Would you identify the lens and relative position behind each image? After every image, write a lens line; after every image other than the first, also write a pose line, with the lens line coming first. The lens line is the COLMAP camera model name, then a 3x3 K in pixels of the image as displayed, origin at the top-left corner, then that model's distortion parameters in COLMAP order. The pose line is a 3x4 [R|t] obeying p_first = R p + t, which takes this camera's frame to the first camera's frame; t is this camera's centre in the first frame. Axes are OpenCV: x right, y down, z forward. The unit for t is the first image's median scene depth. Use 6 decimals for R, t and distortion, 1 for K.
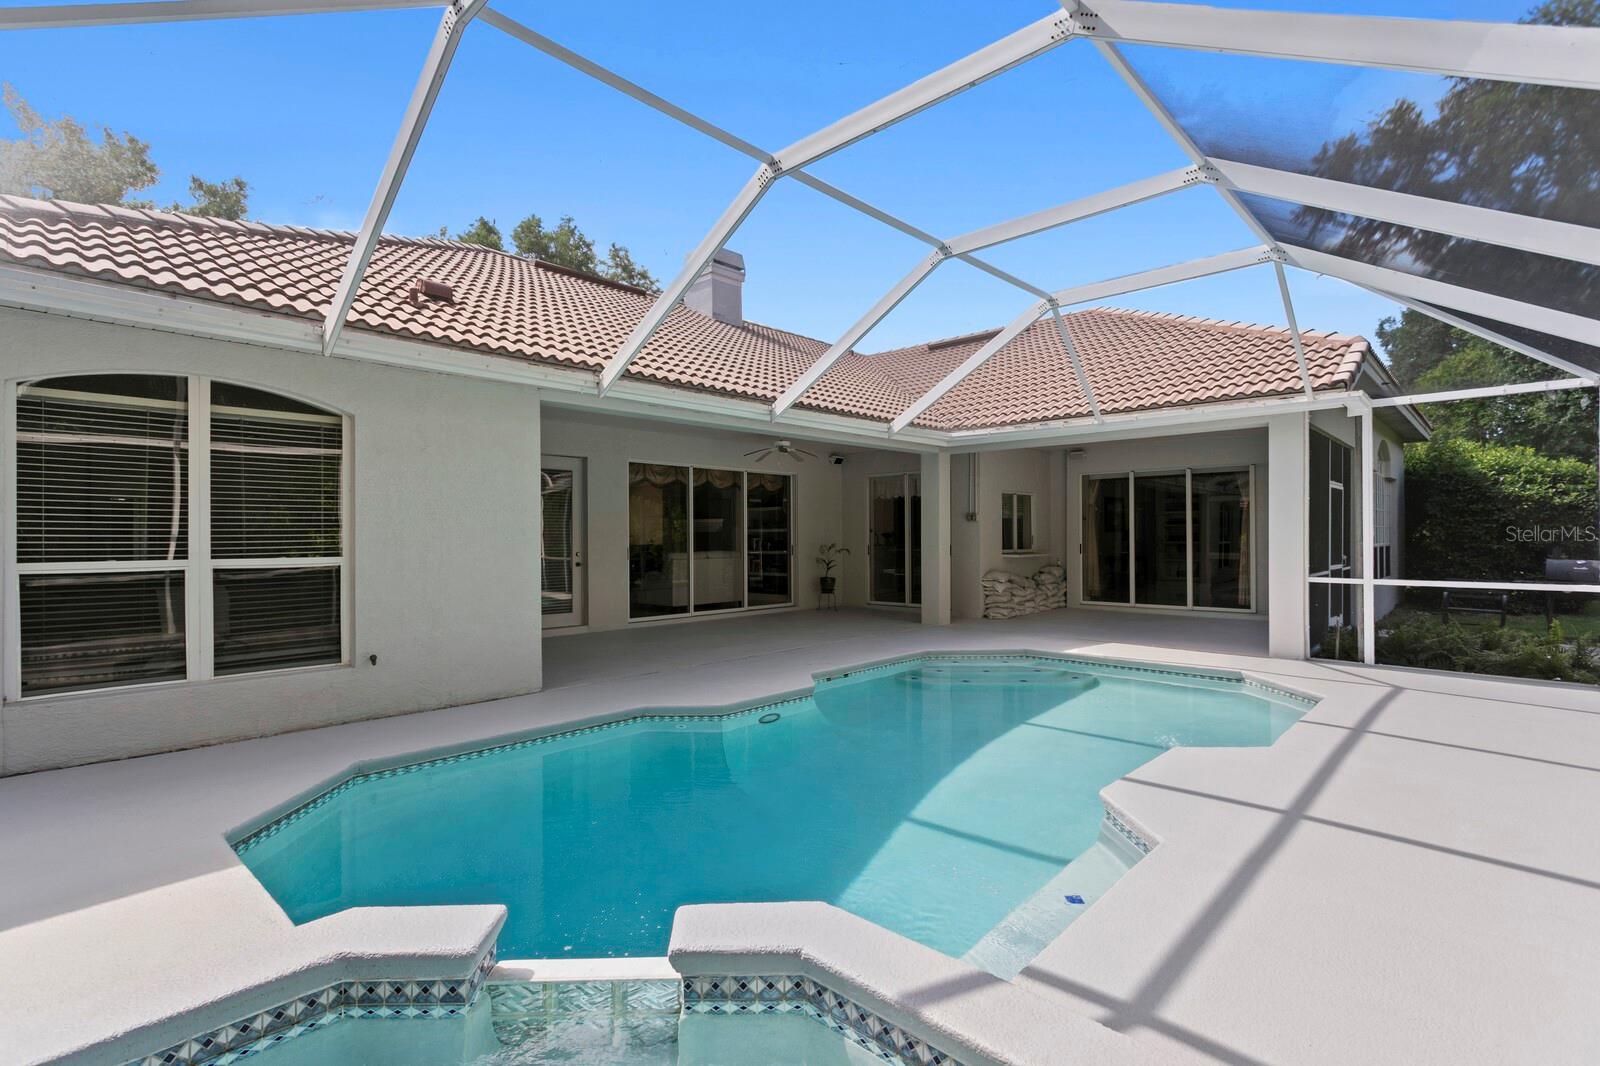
lens RADIAL K [[756.9, 0, 803.4], [0, 756.9, 535.0], [0, 0, 1]] dist [-0.000550, 0.000372]
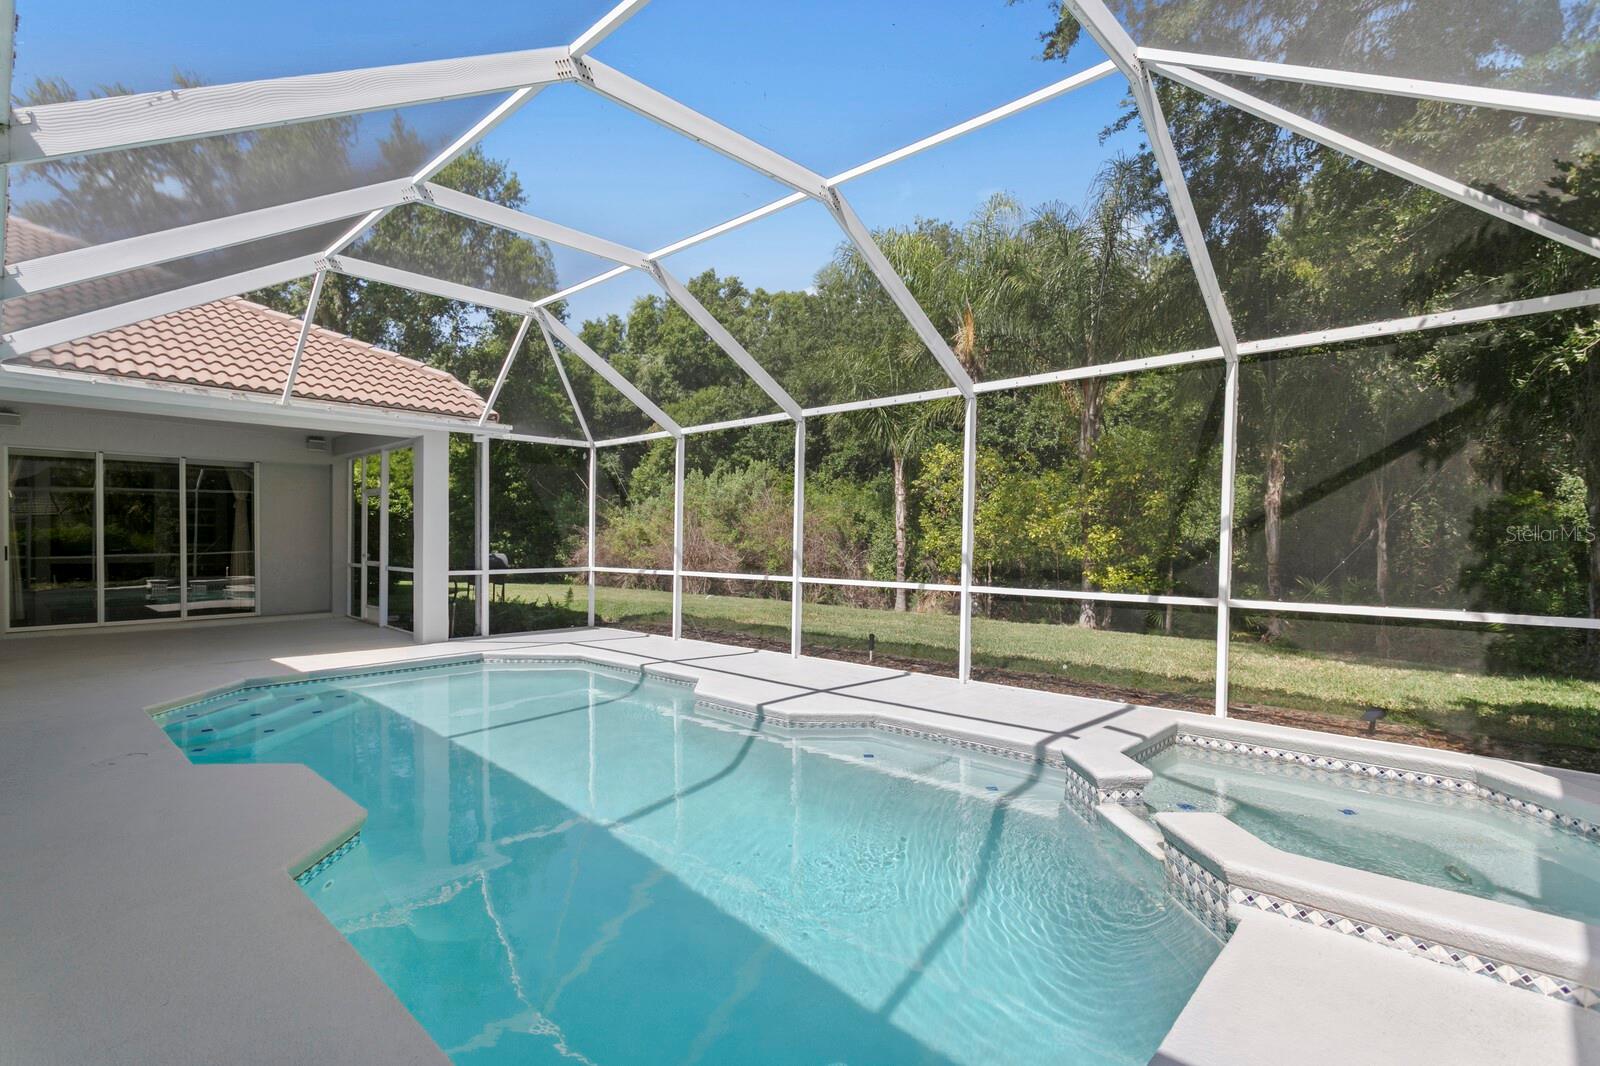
lens RADIAL K [[756.9, 0, 752.2], [0, 756.9, 541.7], [0, 0, 1]] dist [-0.000550, 0.000372]
pose [[0.016855, -0.005938, 0.999840, -0.511520], [-0.003376, 0.999976, 0.005996, 0.000925], [-0.999852, -0.003477, 0.016835, 0.499737]]
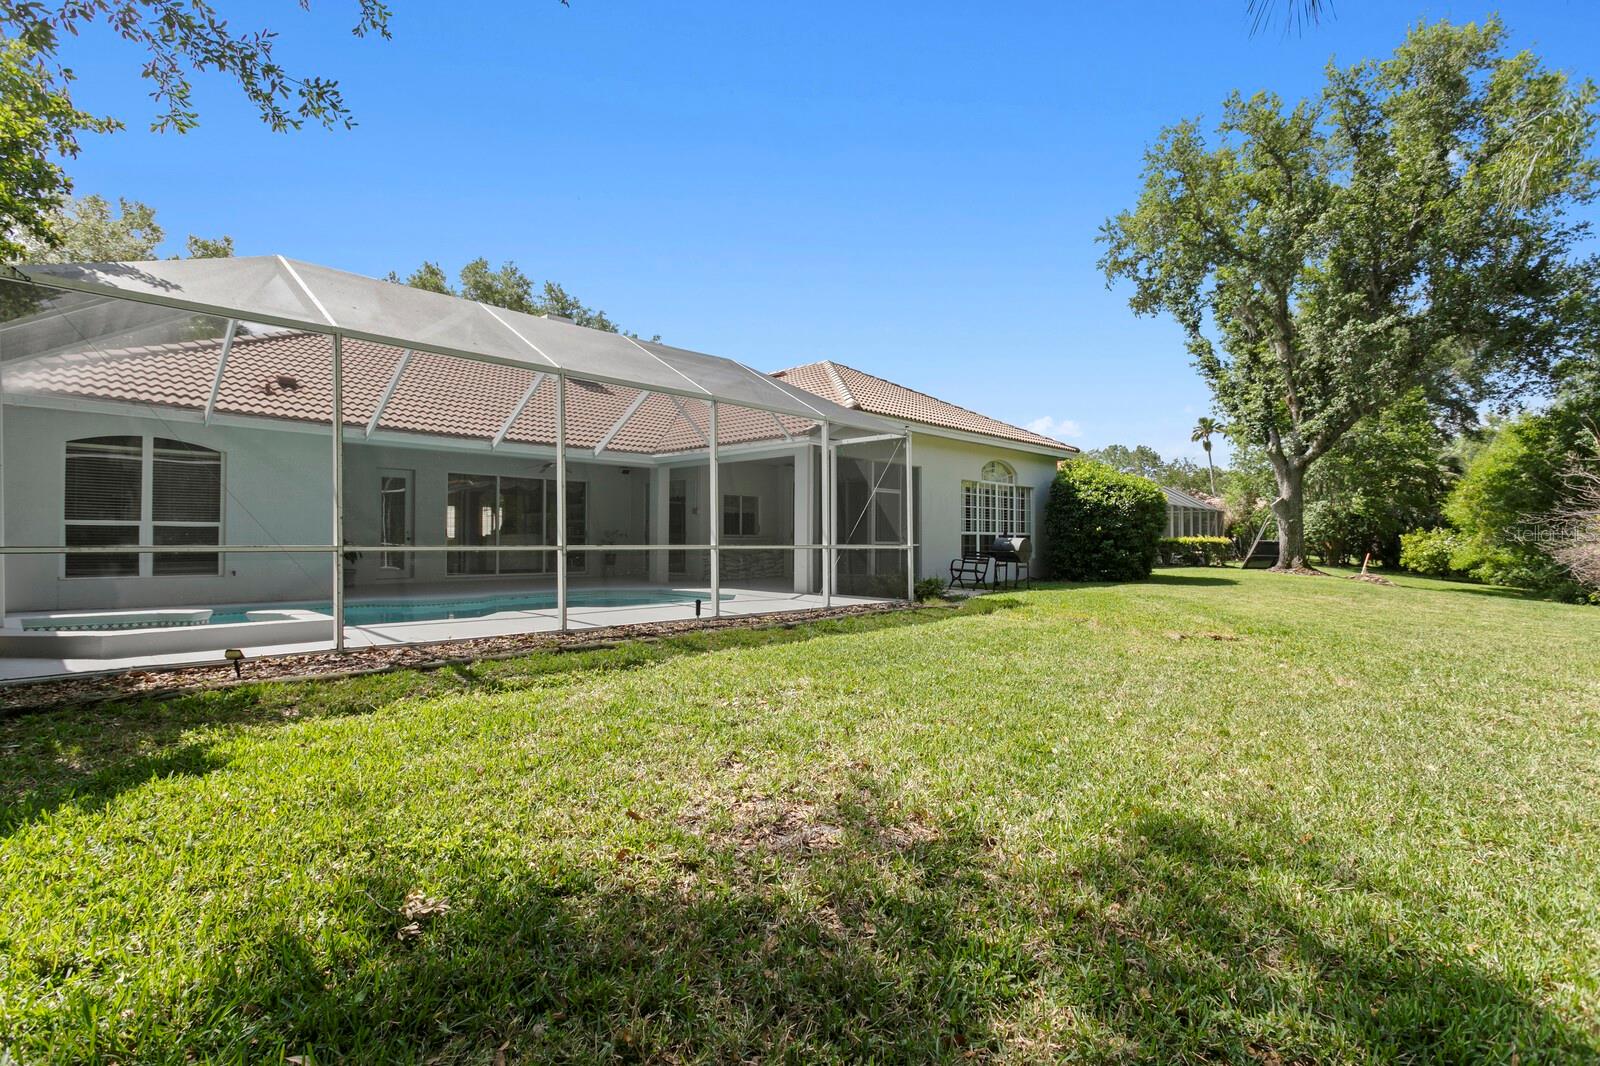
lens RADIAL K [[756.9, 0, 791.2], [0, 756.9, 534.5], [0, 0, 1]] dist [-0.000550, 0.000372]
pose [[0.999734, 0.008339, -0.021518, 0.650529], [-0.008449, 0.999952, -0.005040, 0.039528], [0.021475, 0.005220, 0.999756, -0.668203]]
